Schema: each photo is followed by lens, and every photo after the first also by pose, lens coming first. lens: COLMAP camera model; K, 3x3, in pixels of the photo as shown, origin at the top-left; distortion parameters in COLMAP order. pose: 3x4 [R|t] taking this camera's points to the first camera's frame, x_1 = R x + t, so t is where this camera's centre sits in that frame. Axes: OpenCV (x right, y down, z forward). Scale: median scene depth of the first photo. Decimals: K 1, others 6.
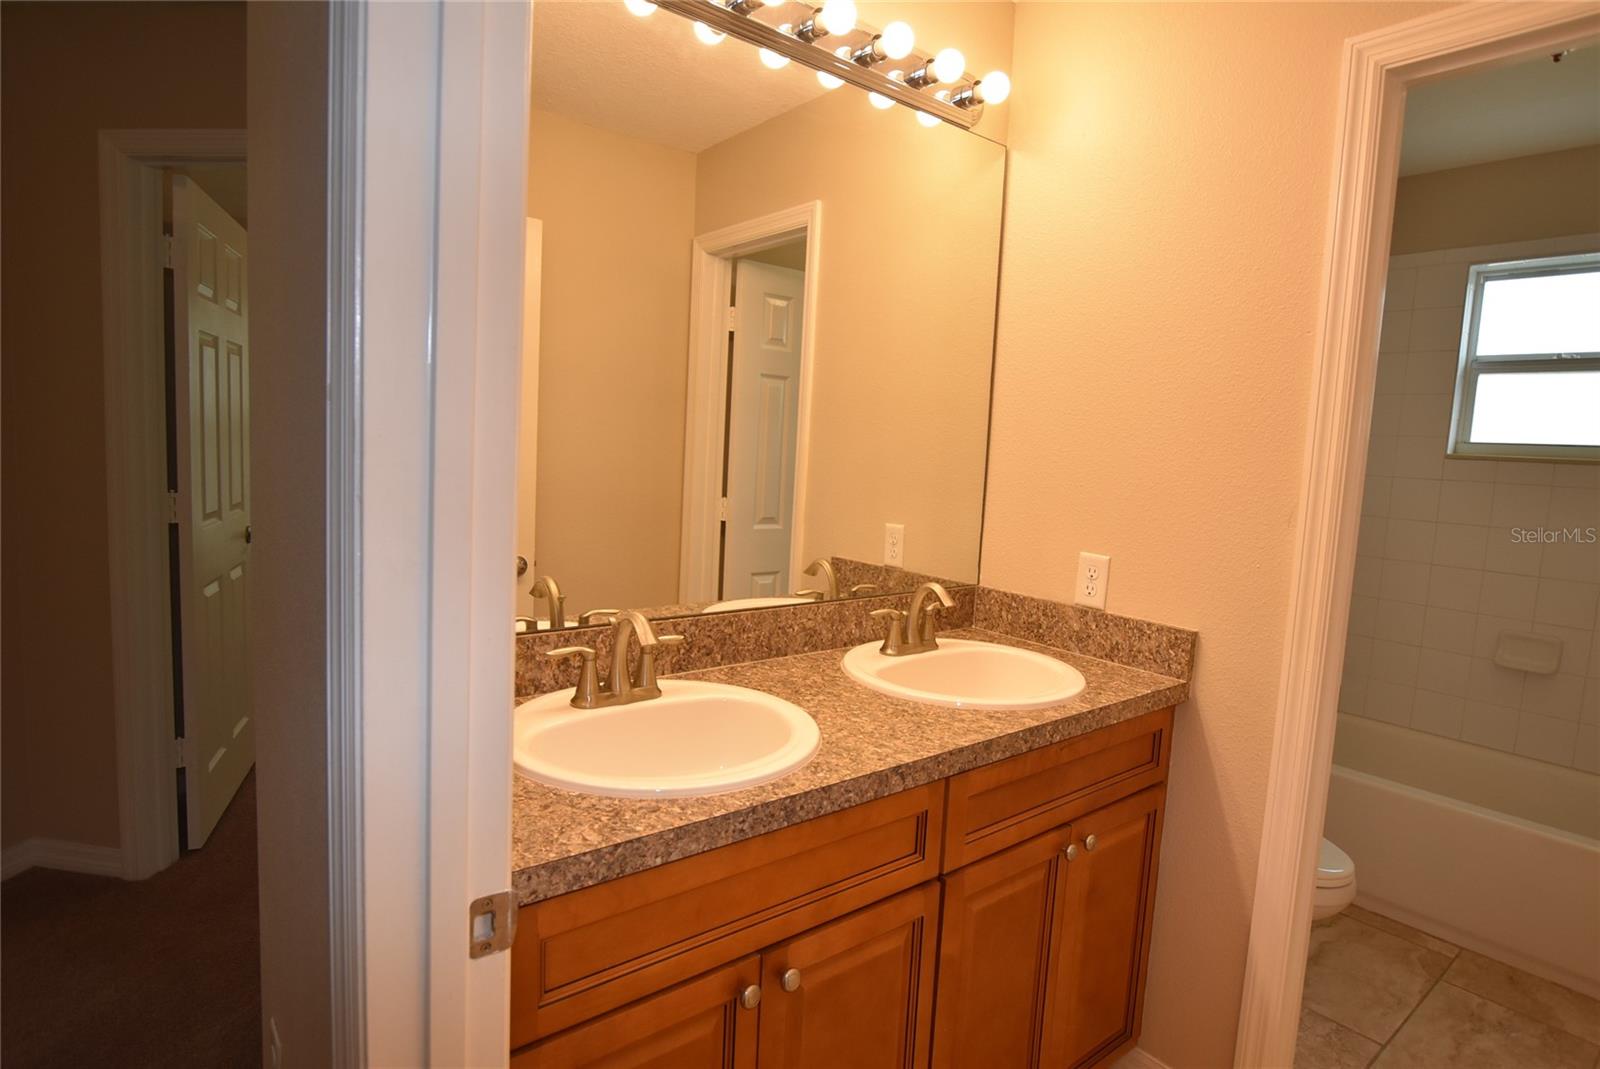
lens RADIAL K [[844.3, 0, 805.8], [0, 844.3, 541.8], [0, 0, 1]] dist [-0.018047, 0.001648]
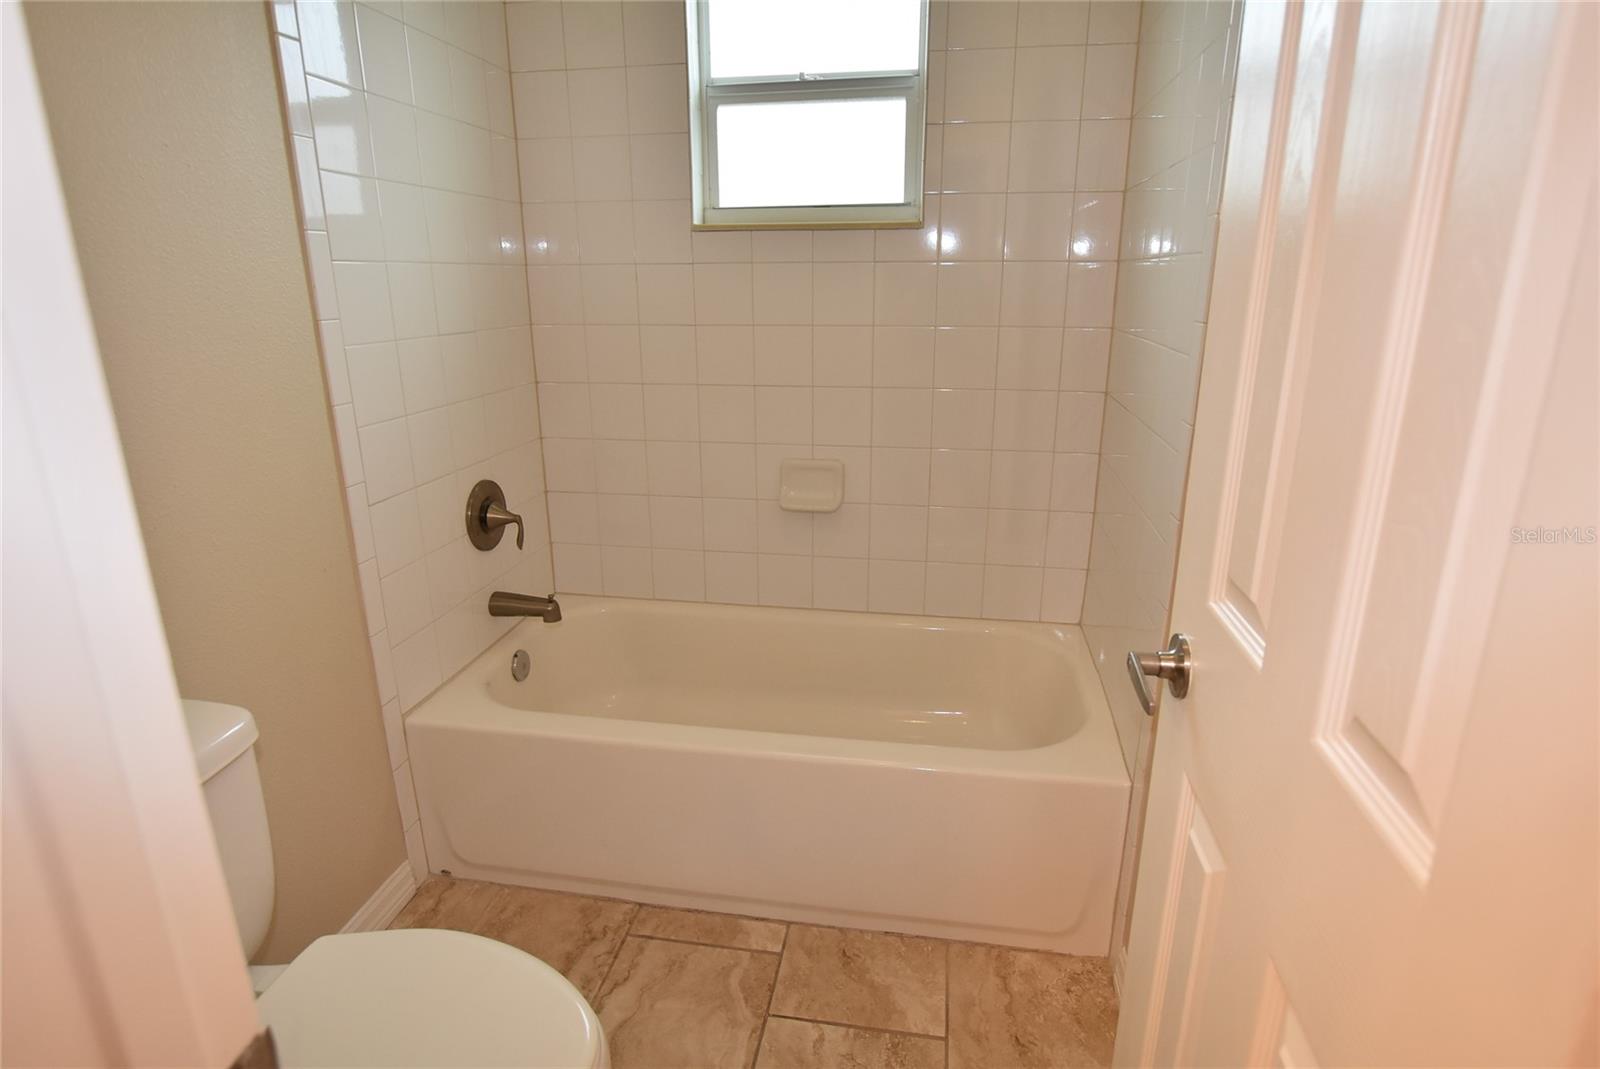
lens RADIAL K [[844.3, 0, 800.9], [0, 844.3, 531.1], [0, 0, 1]] dist [-0.018047, 0.001648]
pose [[0.753324, -0.239060, 0.612661, 0.419822], [0.109706, 0.964219, 0.241343, -0.021851], [-0.648435, -0.114597, 0.752596, 0.468678]]
